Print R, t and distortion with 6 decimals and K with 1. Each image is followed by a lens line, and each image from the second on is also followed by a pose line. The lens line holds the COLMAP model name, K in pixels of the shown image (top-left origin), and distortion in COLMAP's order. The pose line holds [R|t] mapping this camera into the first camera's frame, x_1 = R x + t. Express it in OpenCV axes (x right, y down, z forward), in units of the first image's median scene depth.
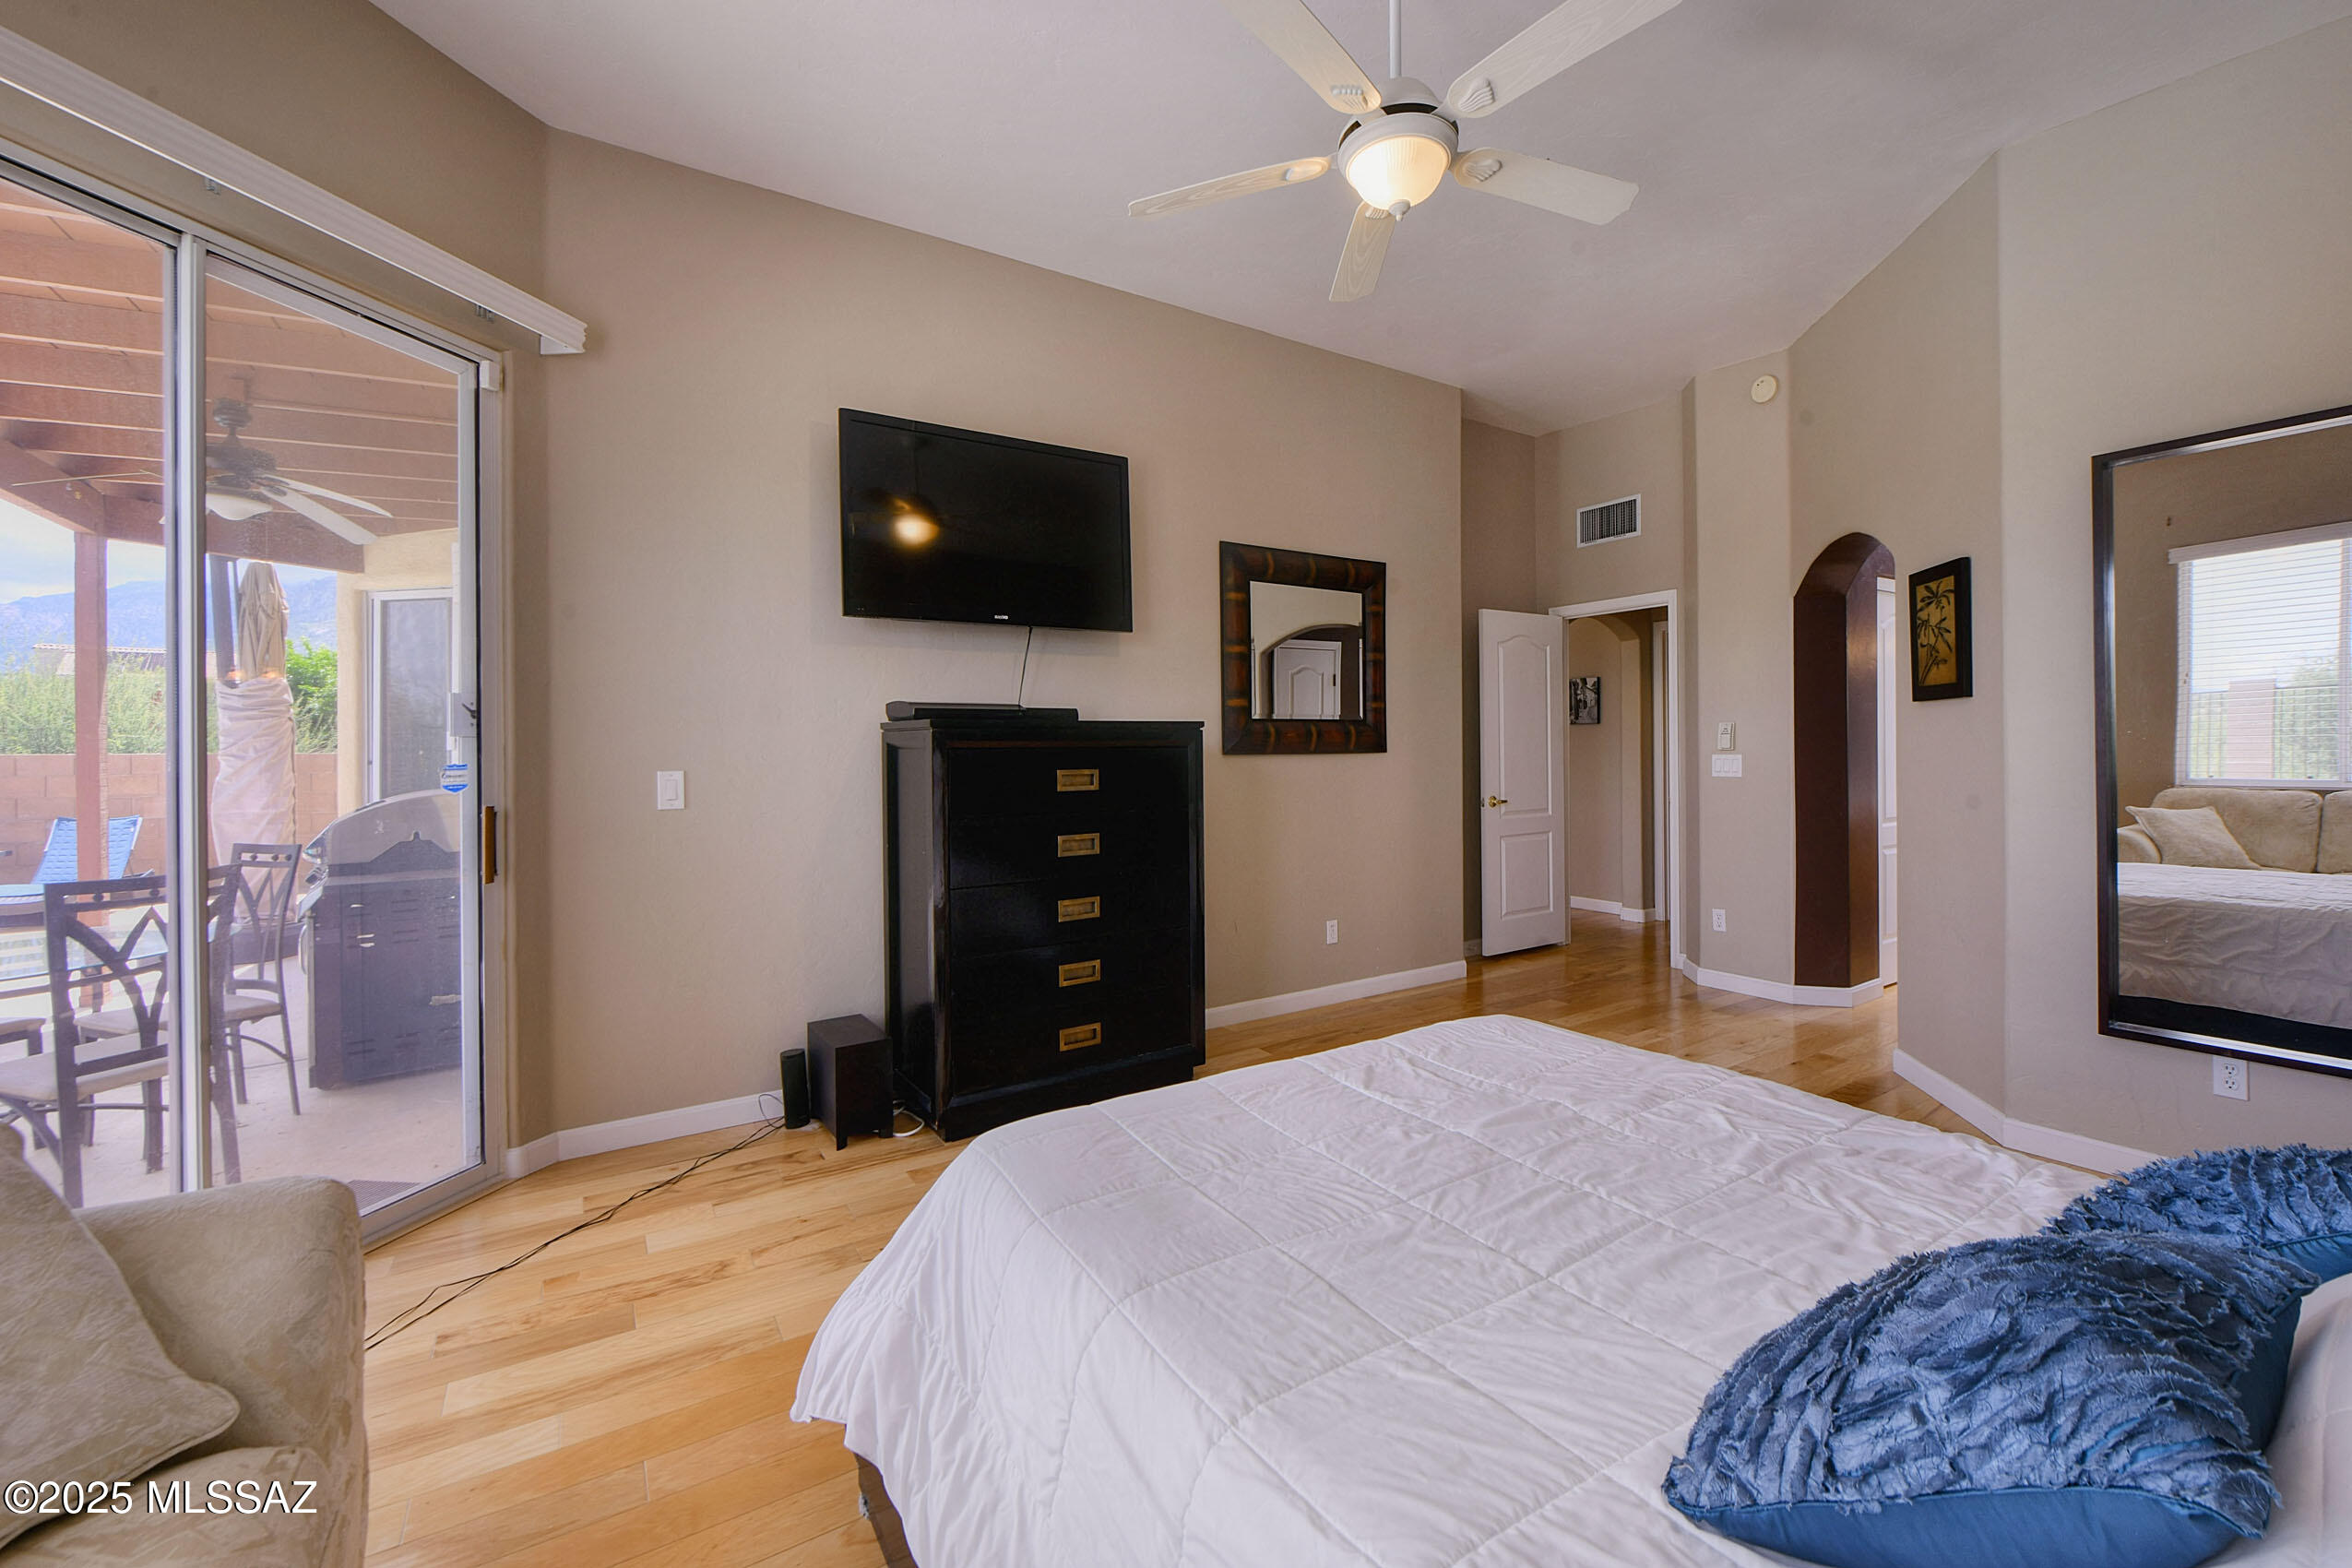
lens RADIAL K [[966.8, 0, 1202.9], [0, 966.8, 743.0], [0, 0, 1]] dist [-0.002835, 0.000019]
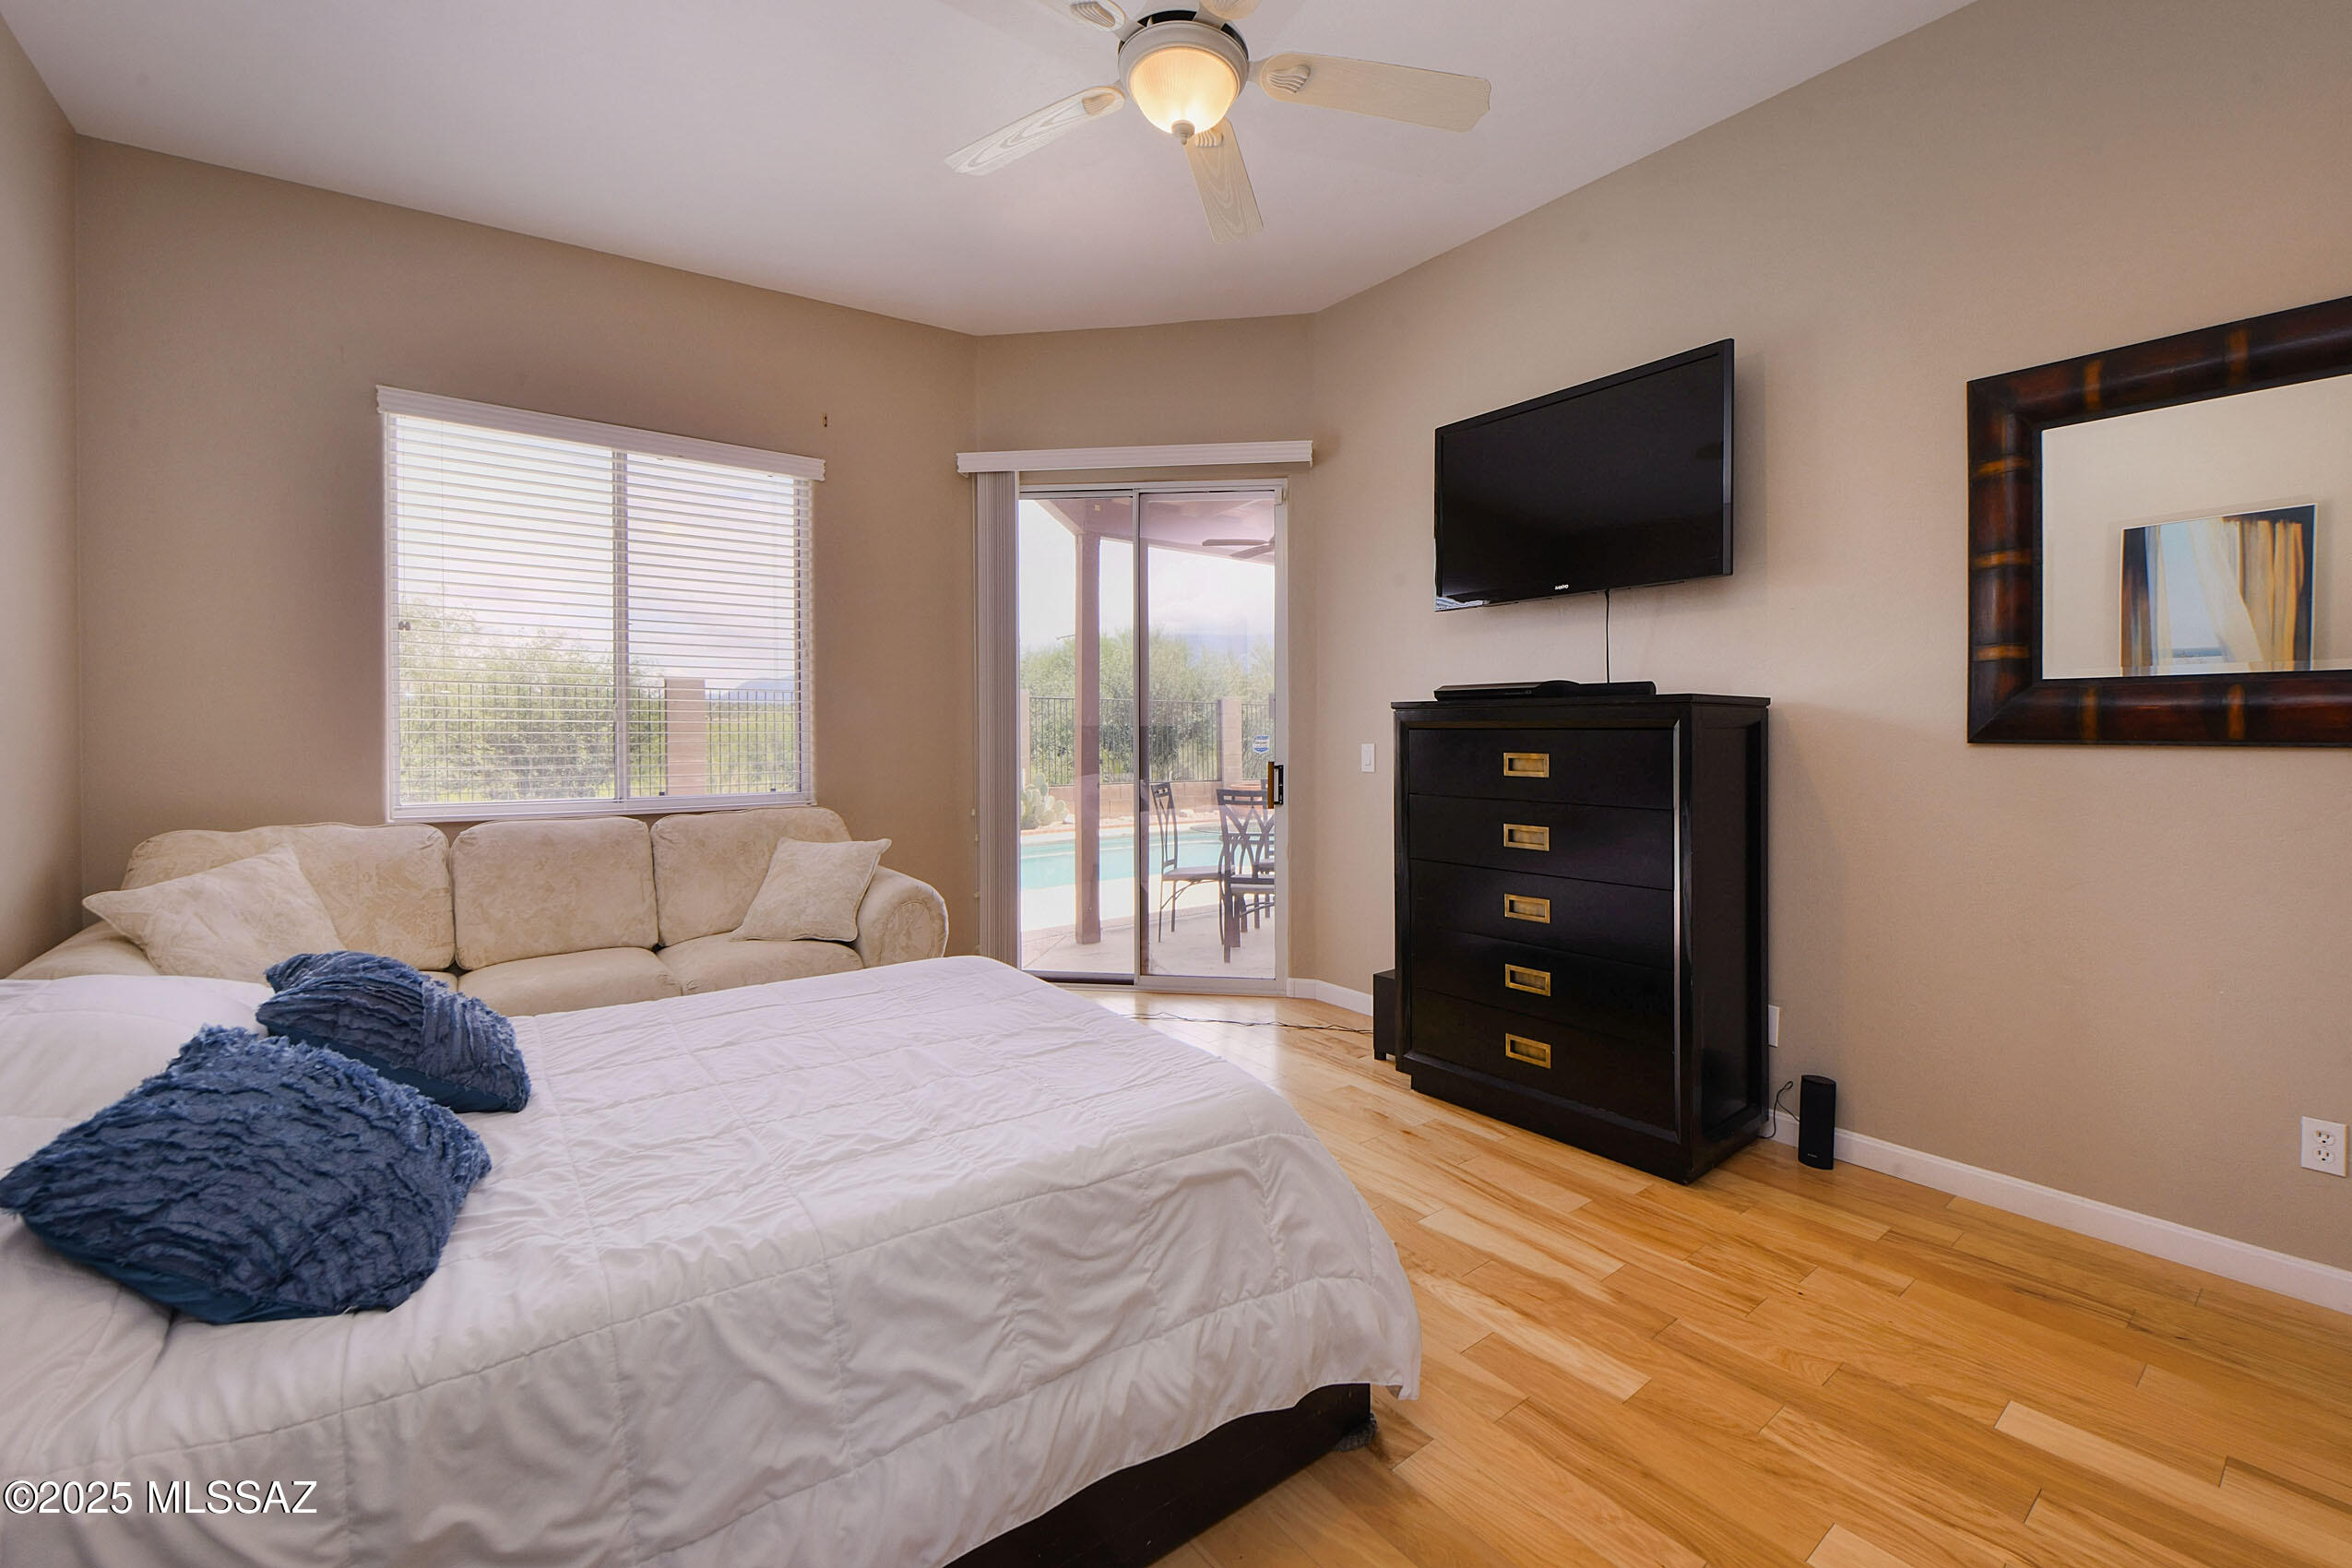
lens RADIAL K [[966.8, 0, 1206.1], [0, 966.8, 738.1], [0, 0, 1]] dist [-0.002835, 0.000019]
pose [[0.097897, 0.018489, -0.995025, 0.699020], [0.002173, 0.999821, 0.018792, -0.004002], [0.995194, -0.004002, 0.097840, 0.588124]]
